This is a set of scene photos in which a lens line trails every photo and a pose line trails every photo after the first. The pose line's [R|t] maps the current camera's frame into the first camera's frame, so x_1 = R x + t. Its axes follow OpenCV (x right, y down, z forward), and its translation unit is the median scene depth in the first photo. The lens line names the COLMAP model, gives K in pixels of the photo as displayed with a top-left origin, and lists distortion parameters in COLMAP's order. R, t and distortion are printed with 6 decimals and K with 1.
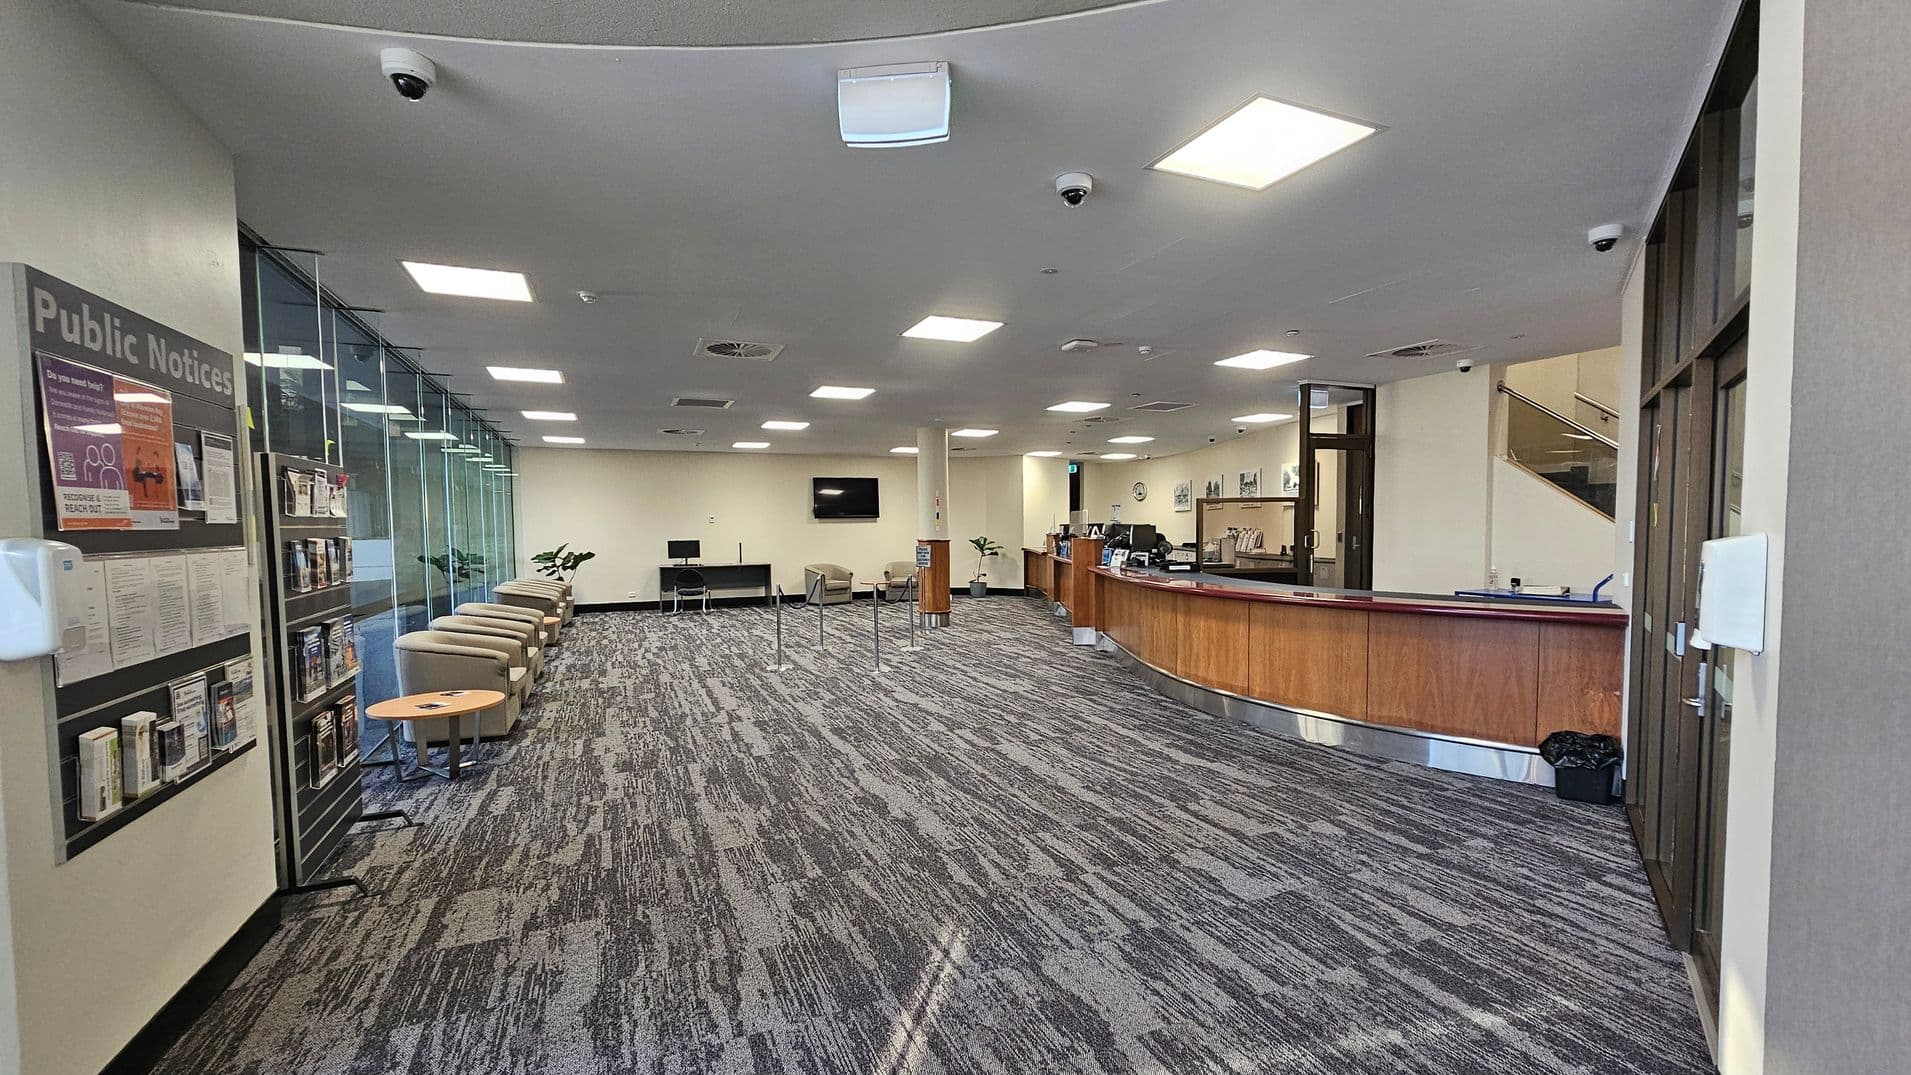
lens RADIAL K [[778.7, 0, 956.9], [0, 778.7, 574.8], [0, 0, 1]] dist [-0.000337, -0.000642]
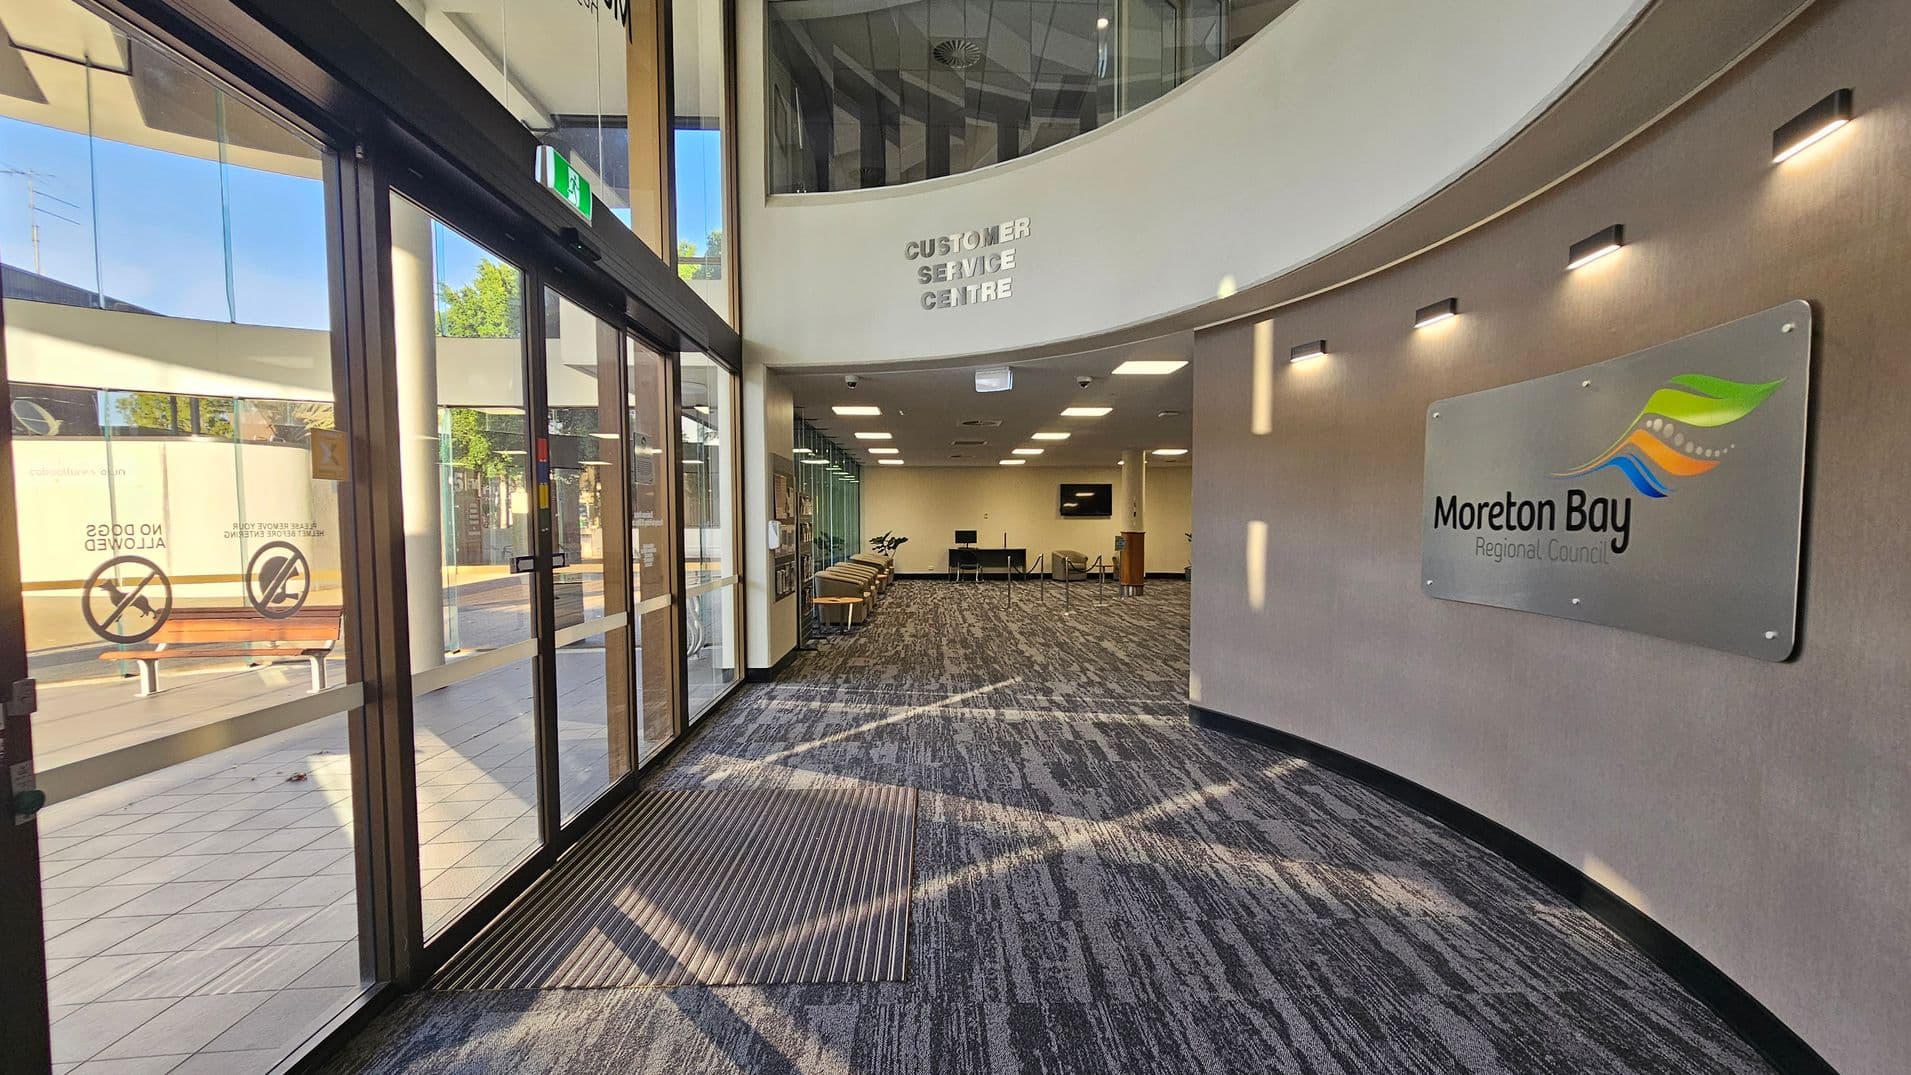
lens RADIAL K [[778.7, 0, 956.9], [0, 778.7, 574.8], [0, 0, 1]] dist [-0.000337, -0.000642]
pose [[0.929106, 0.034641, -0.368188, 0.160013], [-0.033361, 0.999395, 0.009842, 0.023060], [0.368306, 0.003139, 0.929699, -0.322775]]
